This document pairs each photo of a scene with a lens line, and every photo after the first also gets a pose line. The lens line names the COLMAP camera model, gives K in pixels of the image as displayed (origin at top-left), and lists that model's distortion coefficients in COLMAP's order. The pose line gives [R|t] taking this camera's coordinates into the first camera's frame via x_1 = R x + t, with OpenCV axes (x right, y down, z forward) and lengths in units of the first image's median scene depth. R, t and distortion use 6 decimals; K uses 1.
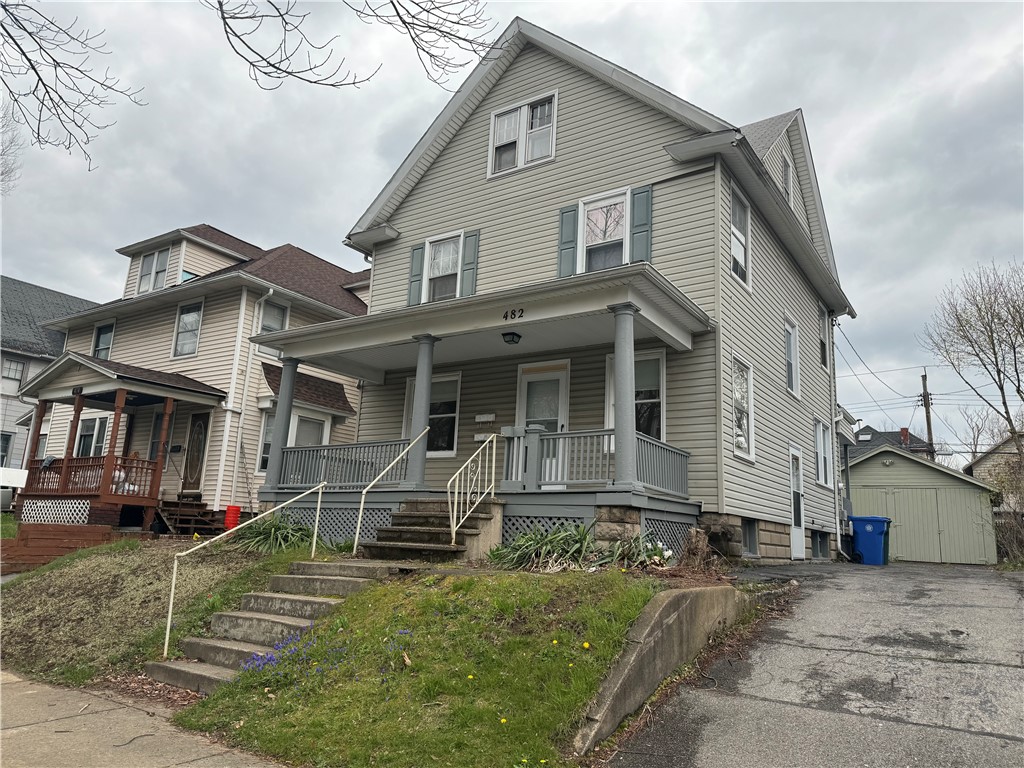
lens RADIAL K [[730.9, 0, 514.8], [0, 730.9, 386.5], [0, 0, 1]] dist [0.068967, -0.063971]
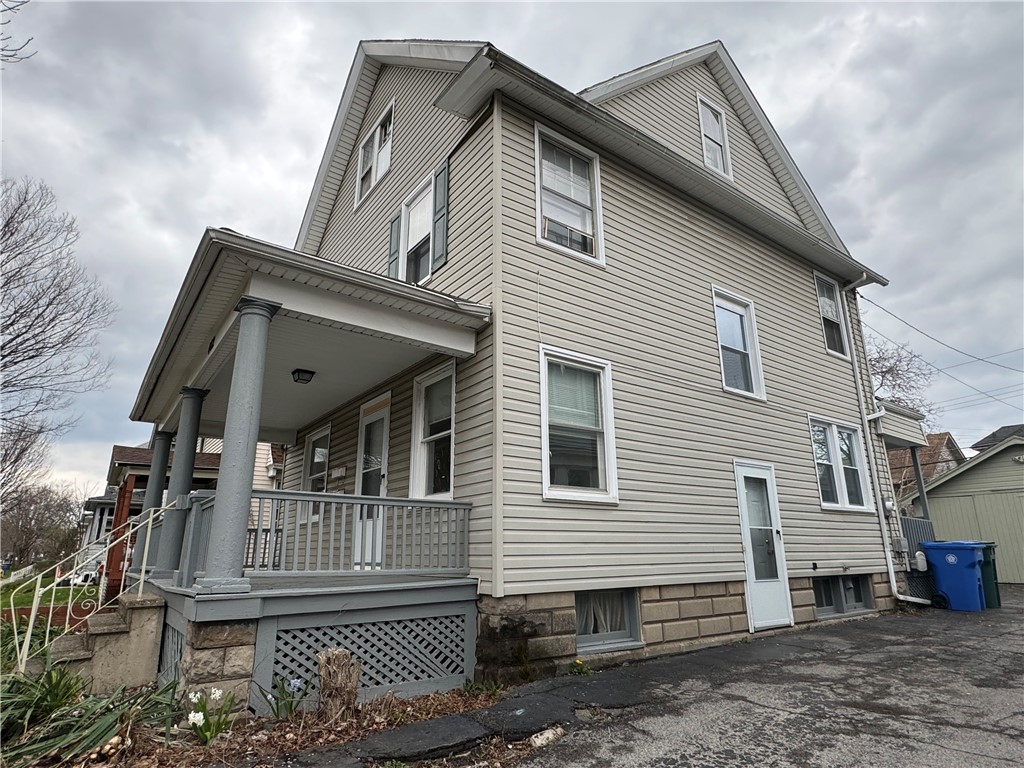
lens RADIAL K [[584.7, 0, 512.6], [0, 584.7, 385.9], [0, 0, 1]] dist [0.015686, 0.003289]
pose [[0.938150, -0.147609, -0.313188, 0.385768], [0.123901, 0.987793, -0.094415, 0.032710], [0.323302, 0.049771, 0.944986, 0.412702]]
